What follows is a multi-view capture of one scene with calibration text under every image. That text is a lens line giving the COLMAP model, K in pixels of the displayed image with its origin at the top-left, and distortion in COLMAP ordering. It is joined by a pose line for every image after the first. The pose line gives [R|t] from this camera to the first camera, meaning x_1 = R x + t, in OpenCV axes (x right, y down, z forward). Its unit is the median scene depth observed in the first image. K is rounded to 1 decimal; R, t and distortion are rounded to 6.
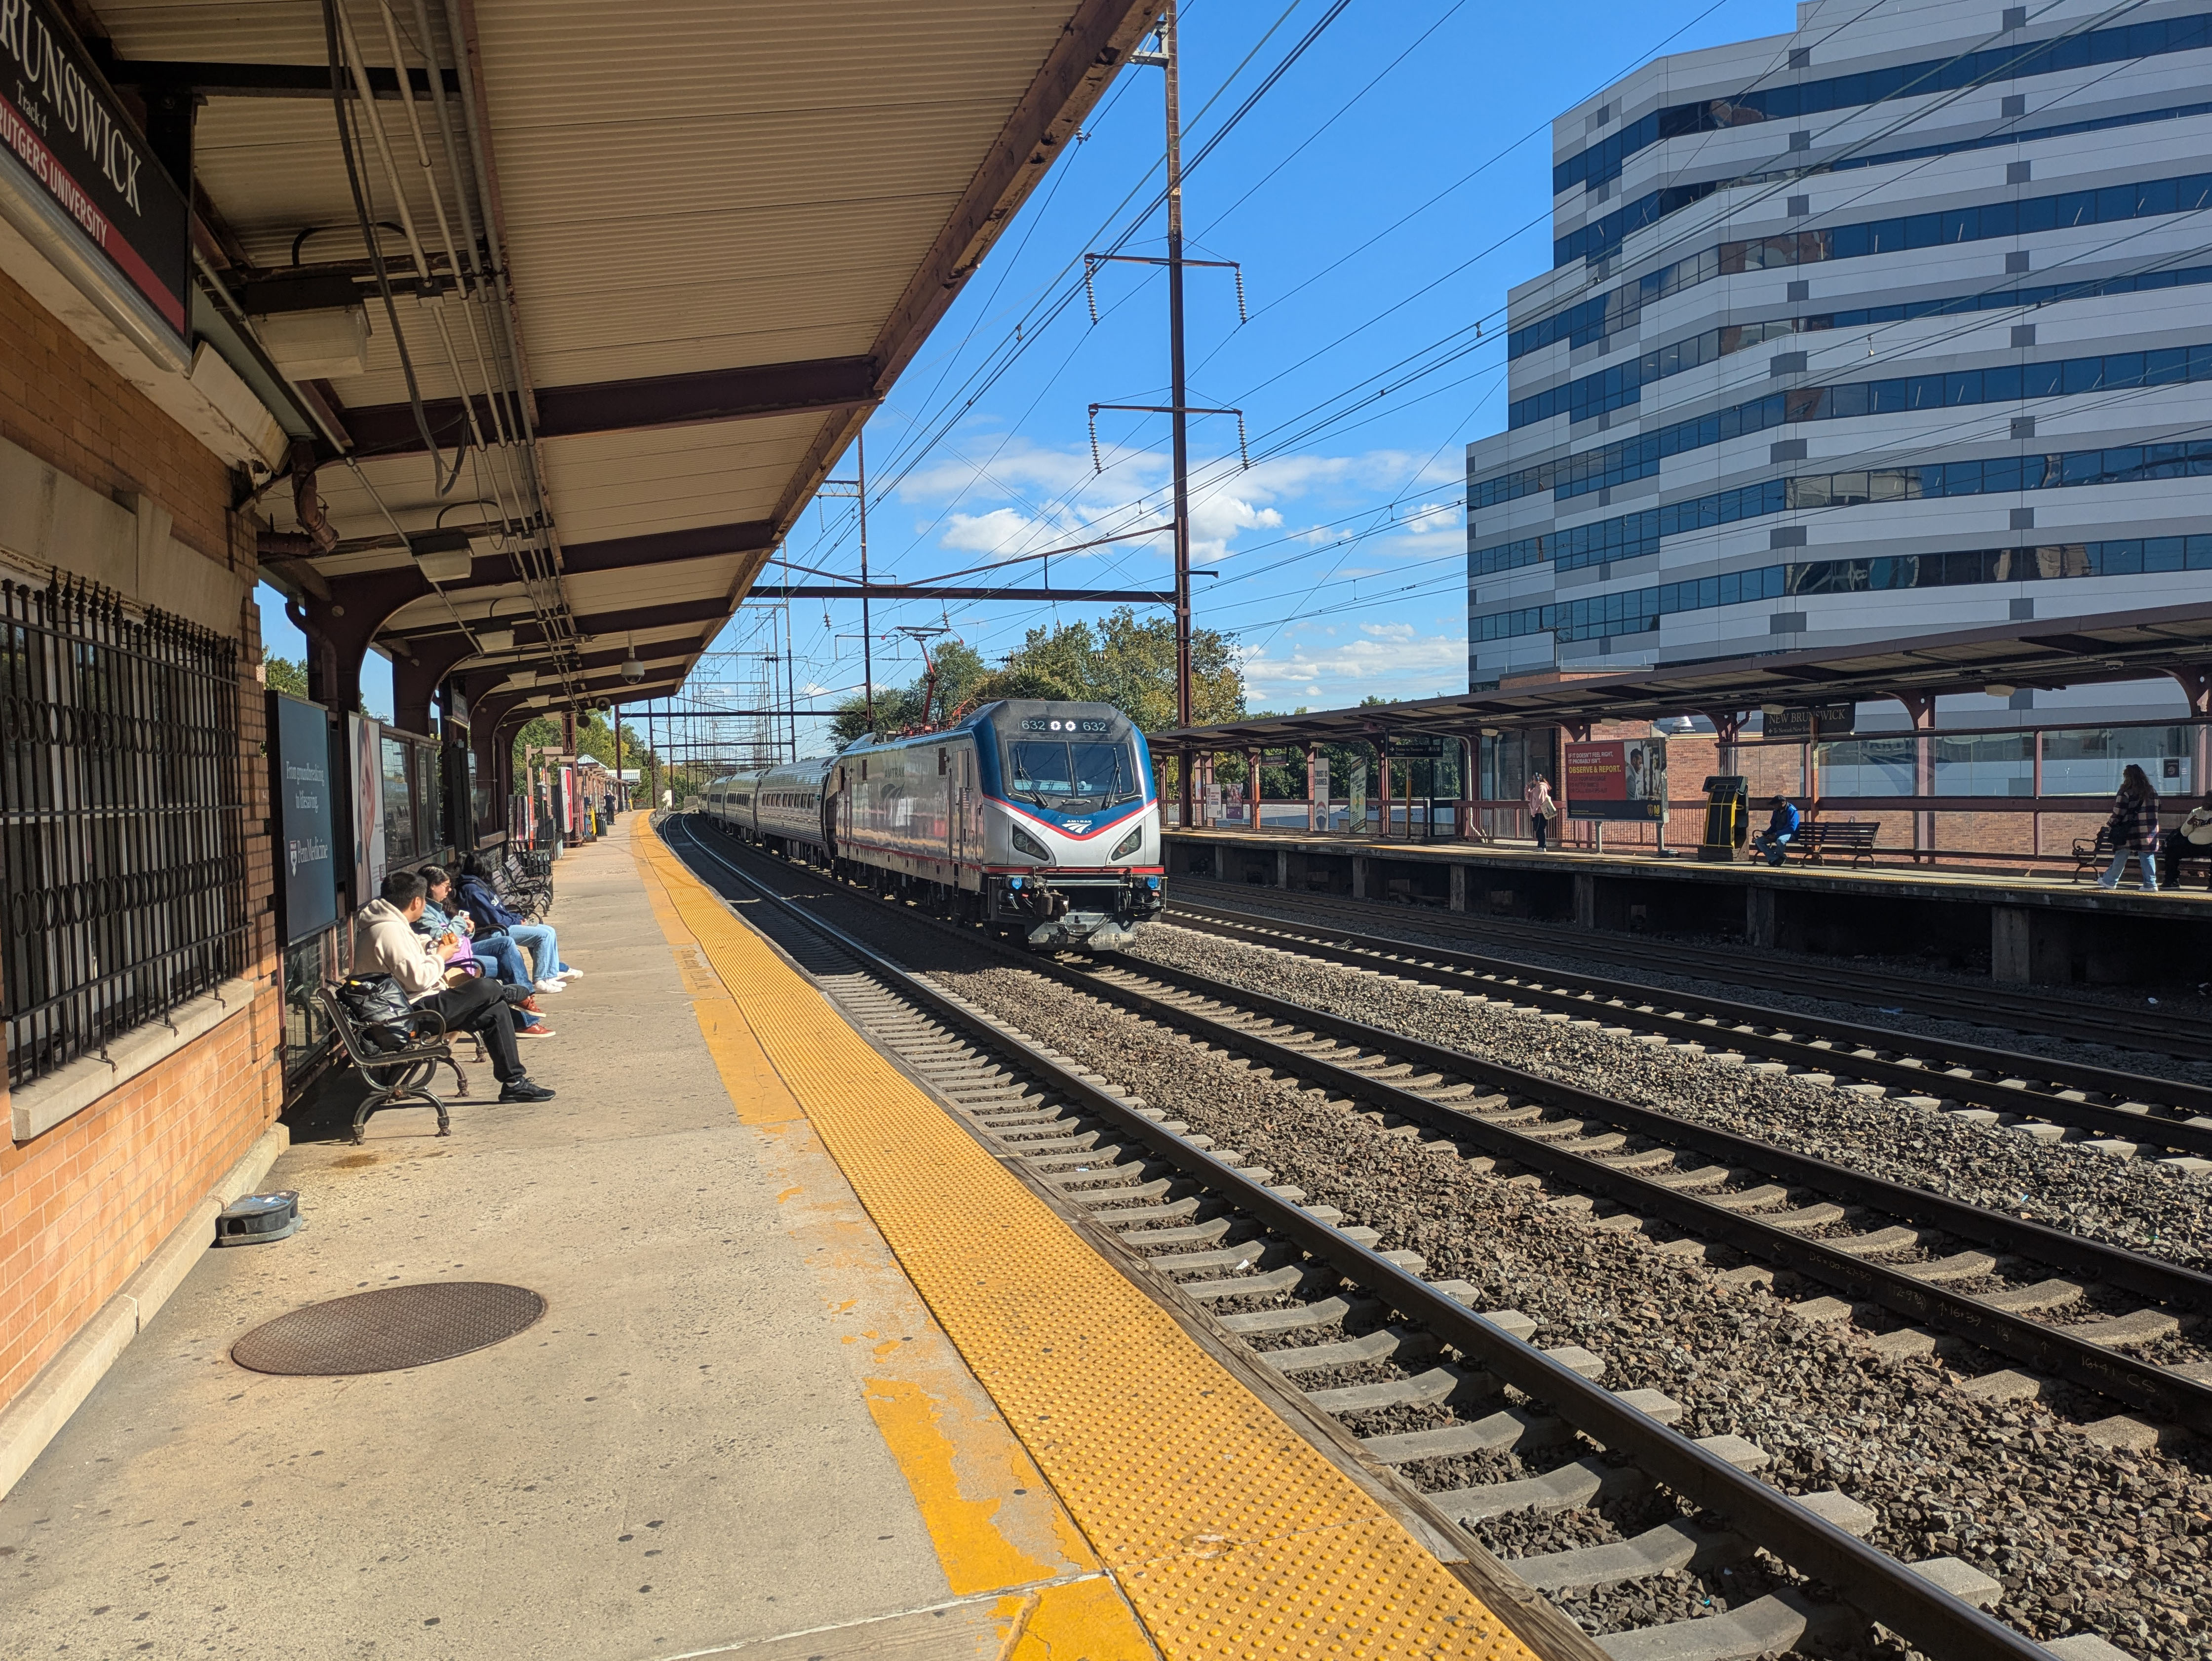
lens RADIAL K [[1711.0, 0, 1104.4], [0, 1711.0, 896.5], [0, 0, 1]] dist [0.075957, -0.091190]
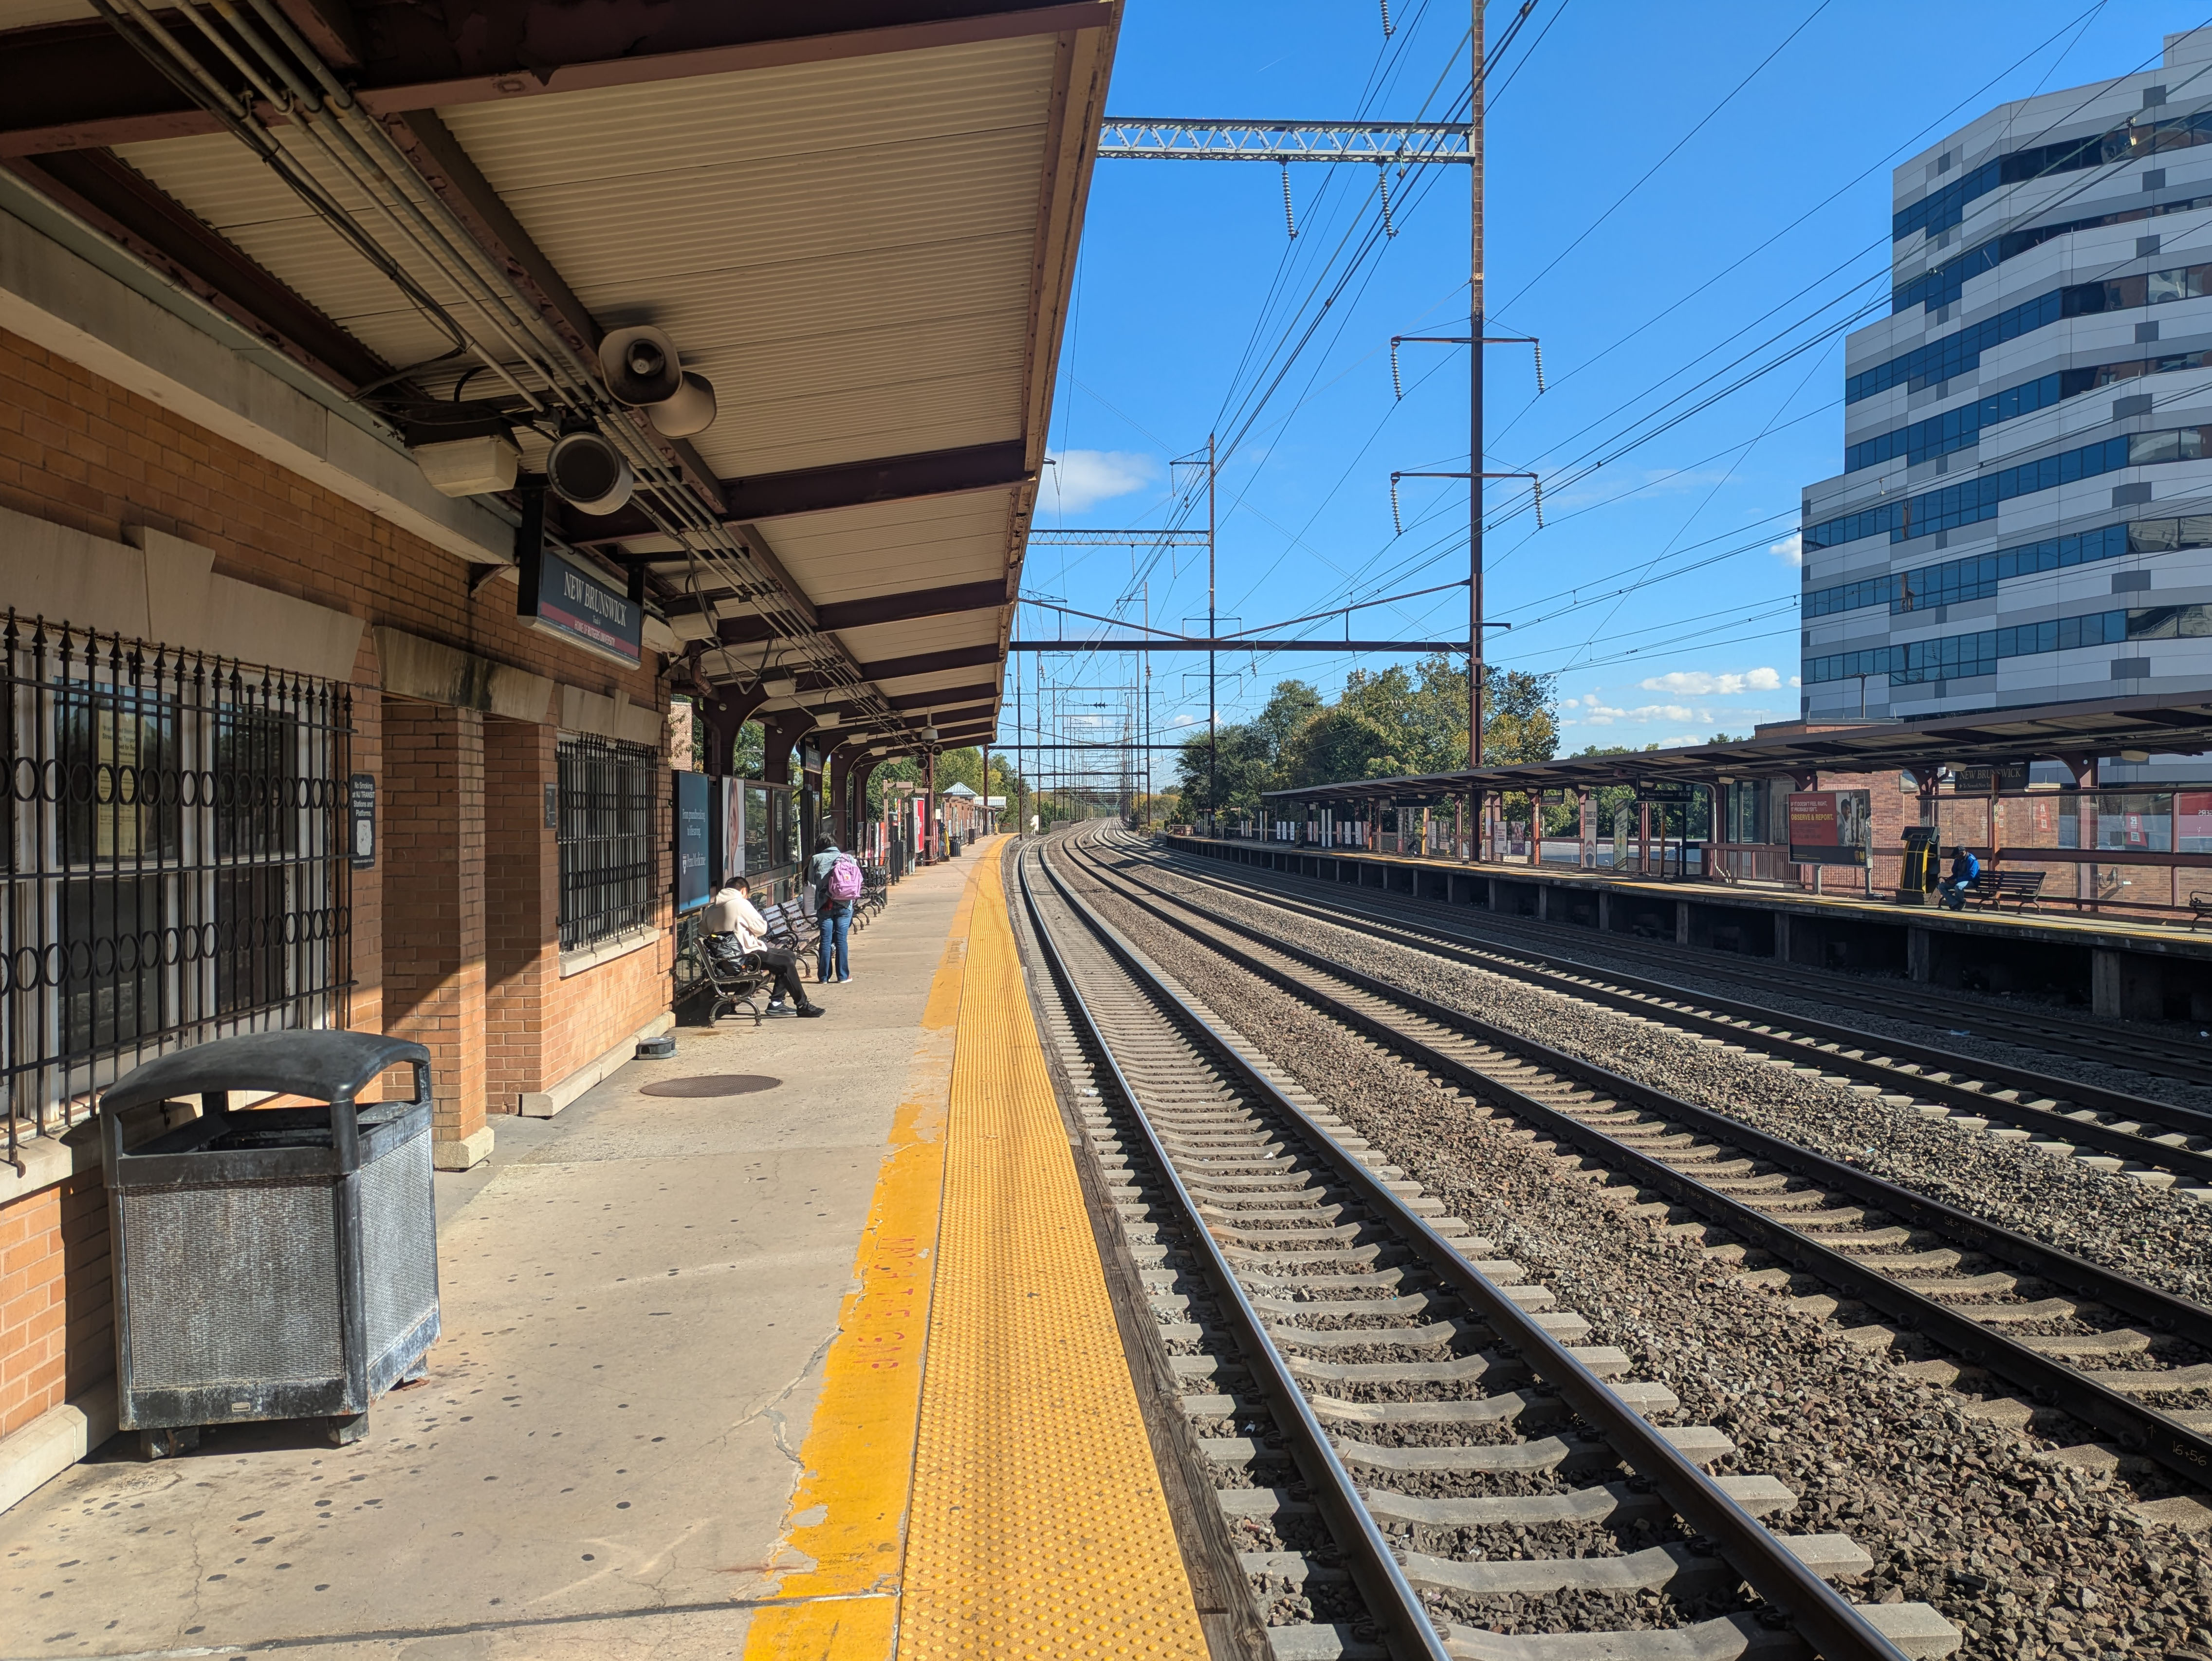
lens RADIAL K [[1711.1, 0, 1104.4], [0, 1711.1, 896.5], [0, 0, 1]] dist [0.075957, -0.091190]
pose [[0.976706, 0.029540, -0.212540, 0.054658], [-0.033047, 0.999370, -0.012965, 0.003305], [0.212023, 0.019687, 0.977066, -0.104714]]
